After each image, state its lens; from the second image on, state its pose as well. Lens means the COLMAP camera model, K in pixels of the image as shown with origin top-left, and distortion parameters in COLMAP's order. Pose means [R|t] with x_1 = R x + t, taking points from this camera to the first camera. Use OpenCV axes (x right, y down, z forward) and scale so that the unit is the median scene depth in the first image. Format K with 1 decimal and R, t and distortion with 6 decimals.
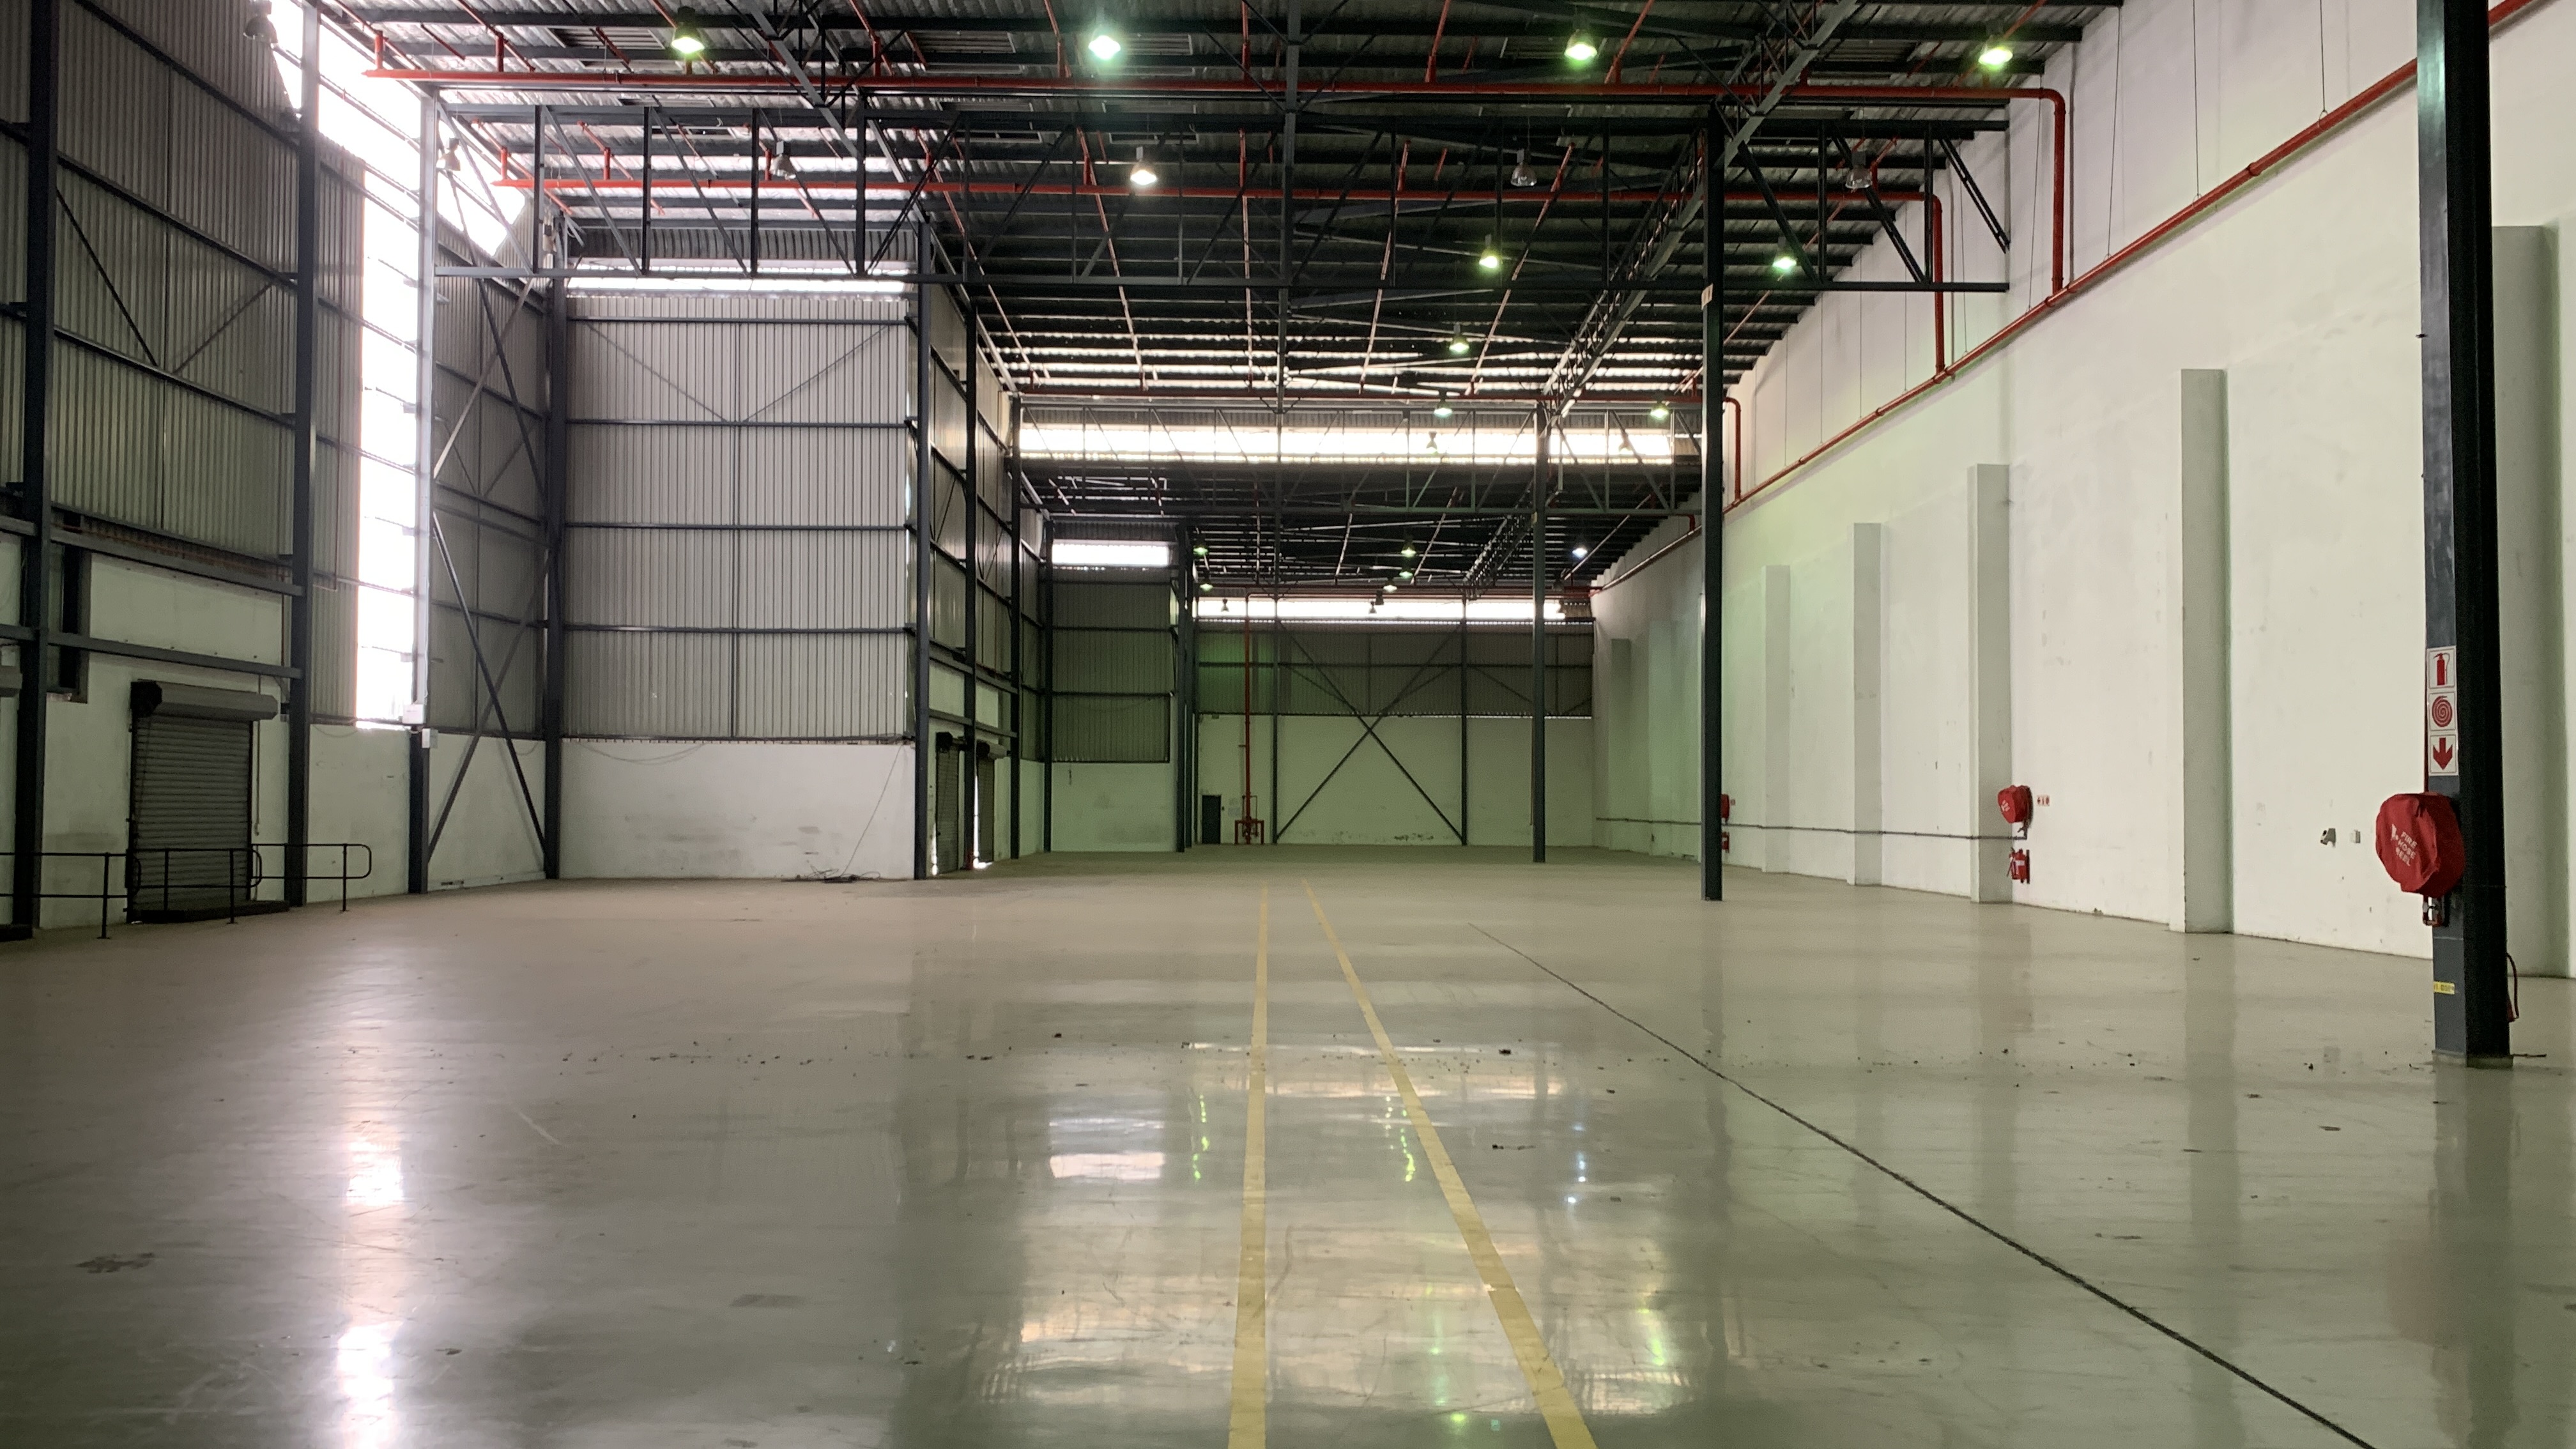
lens RADIAL K [[1930.8, 0, 1290.0], [0, 1930.8, 740.7], [0, 0, 1]] dist [0.082021, -0.149883]
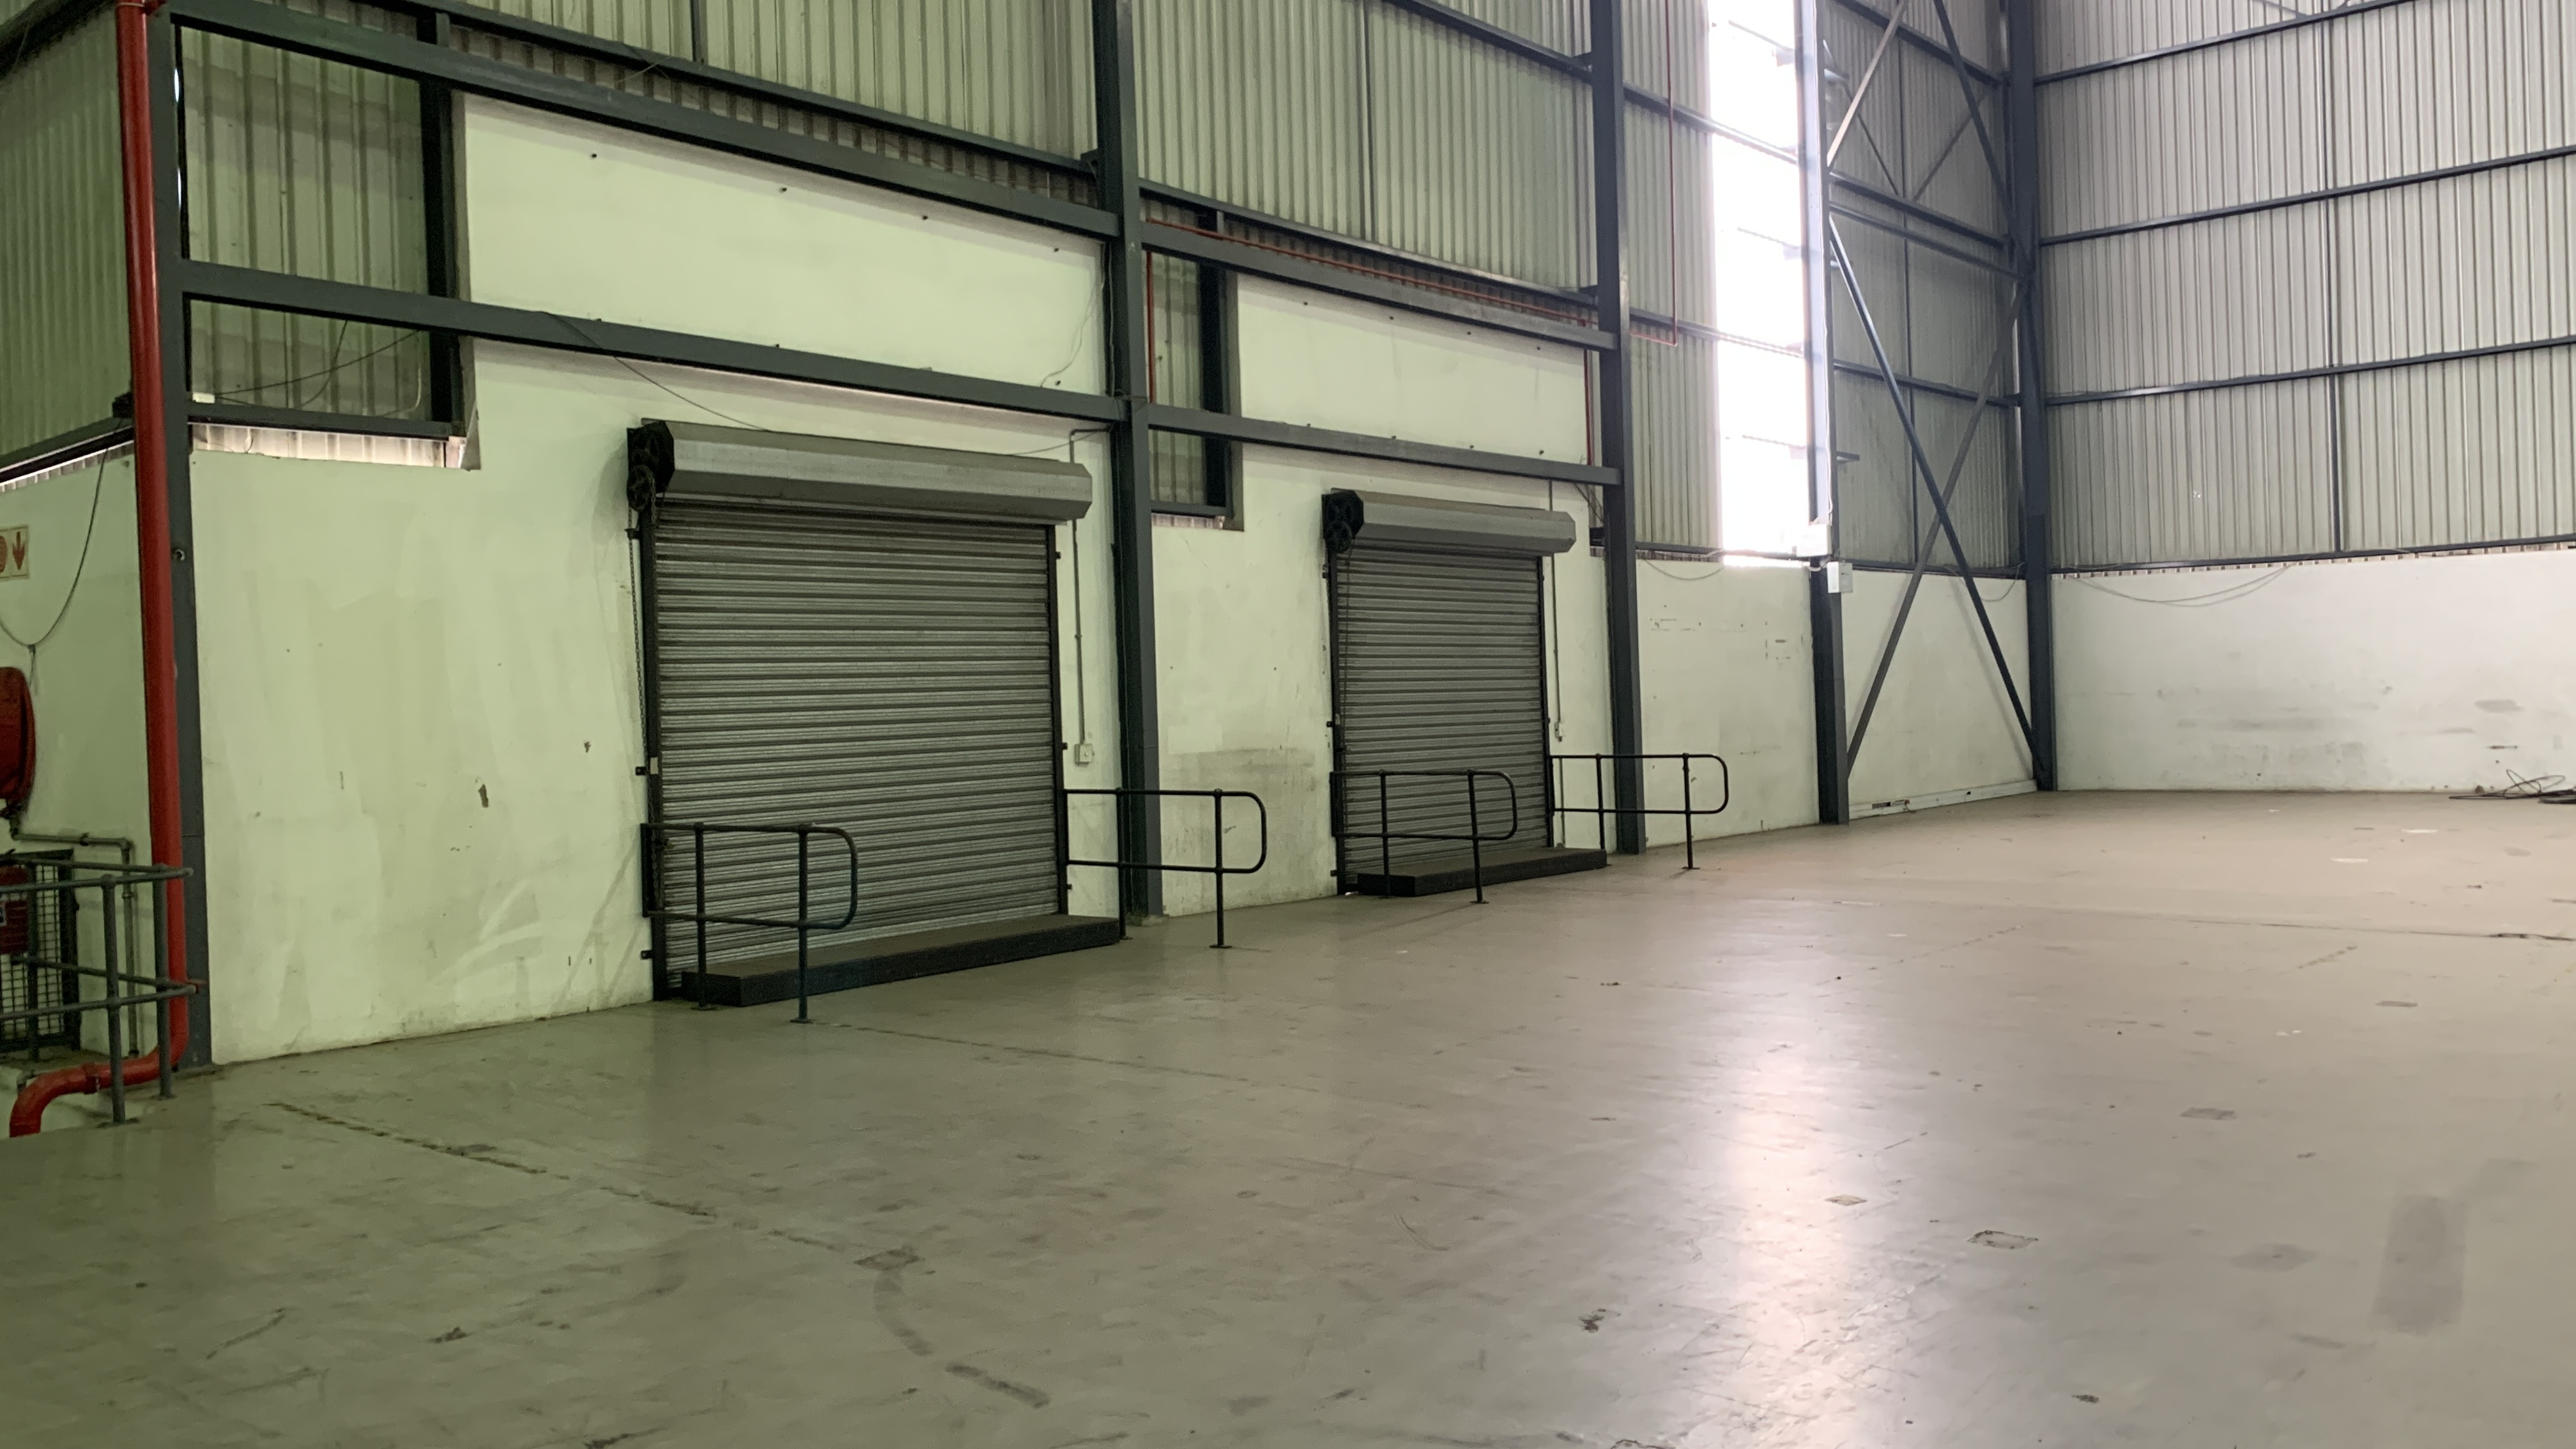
lens RADIAL K [[1955.5, 0, 1330.9], [0, 1955.5, 695.5], [0, 0, 1]] dist [0.061193, -0.053053]
pose [[0.756803, -0.030533, -0.652929, -0.127478], [0.056901, 0.998194, 0.019275, 0.012530], [0.651161, -0.051739, 0.757174, 0.343478]]
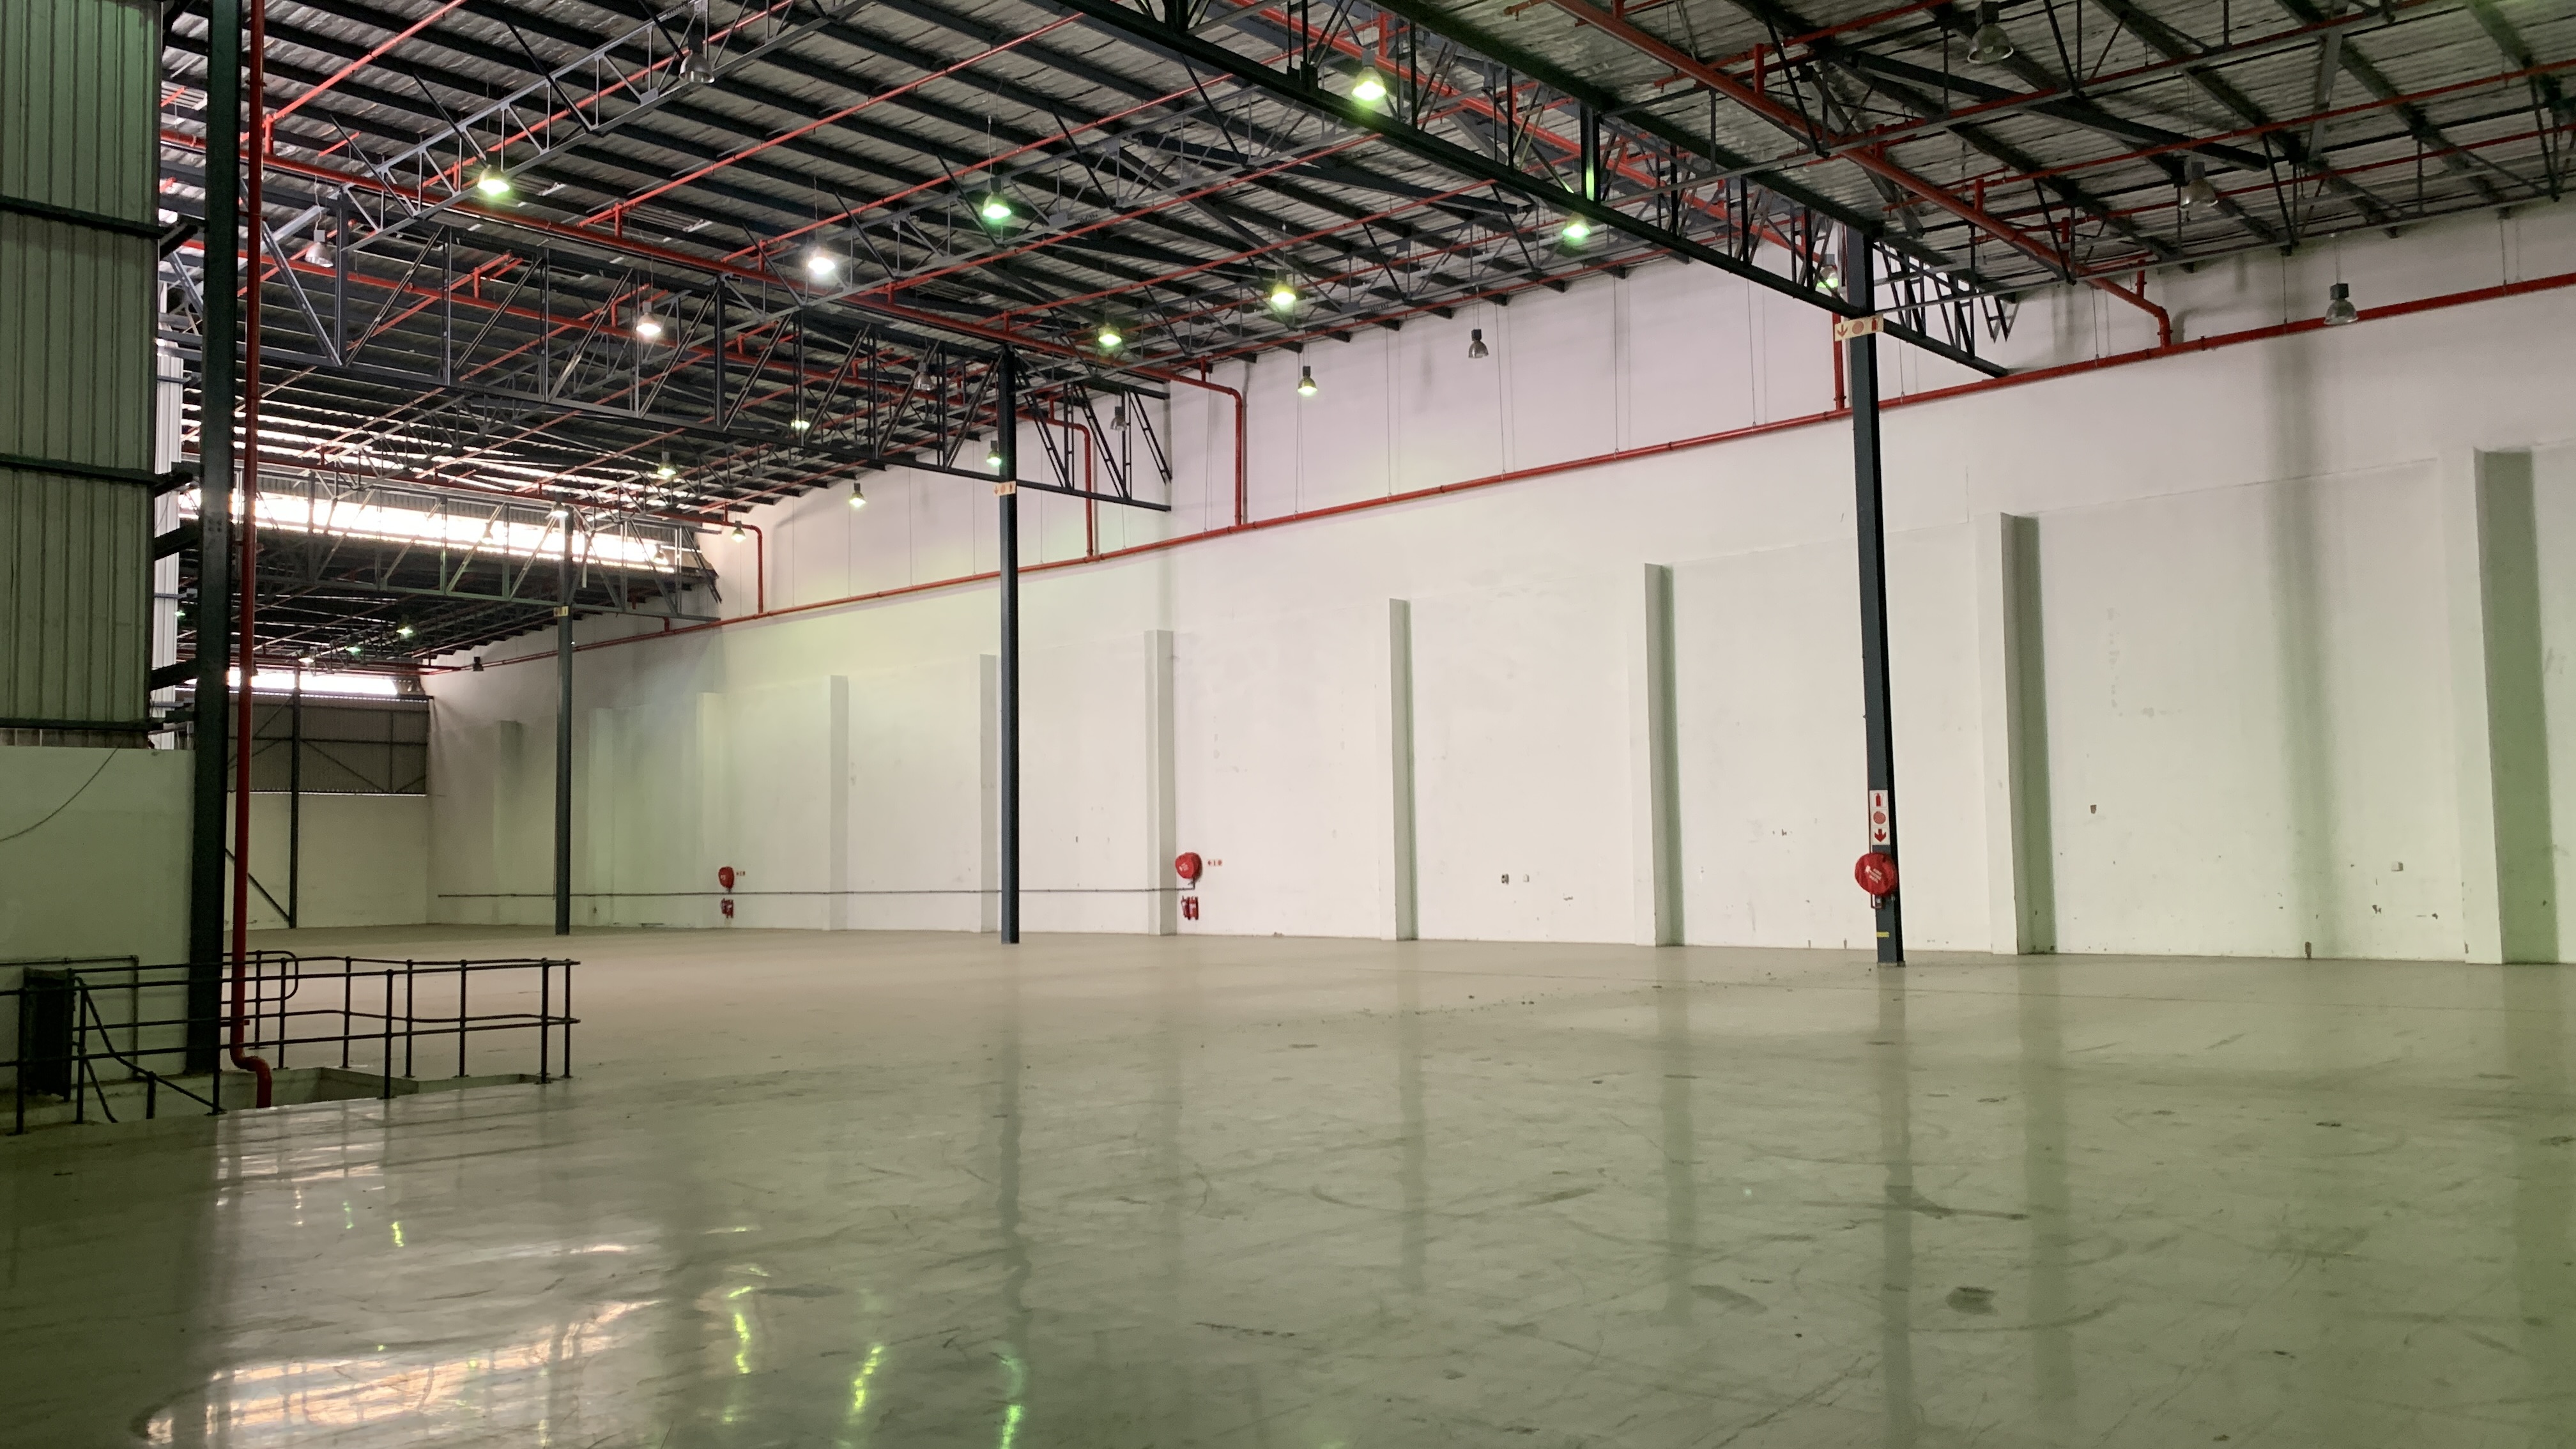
lens RADIAL K [[1943.0, 0, 1287.0], [0, 1943.0, 719.3], [0, 0, 1]] dist [0.032517, -0.010206]
pose [[0.688885, 0.036916, 0.723930, -0.520962], [-0.002186, 0.998804, -0.048852, -0.004915], [-0.724867, 0.032071, 0.688142, -0.043823]]
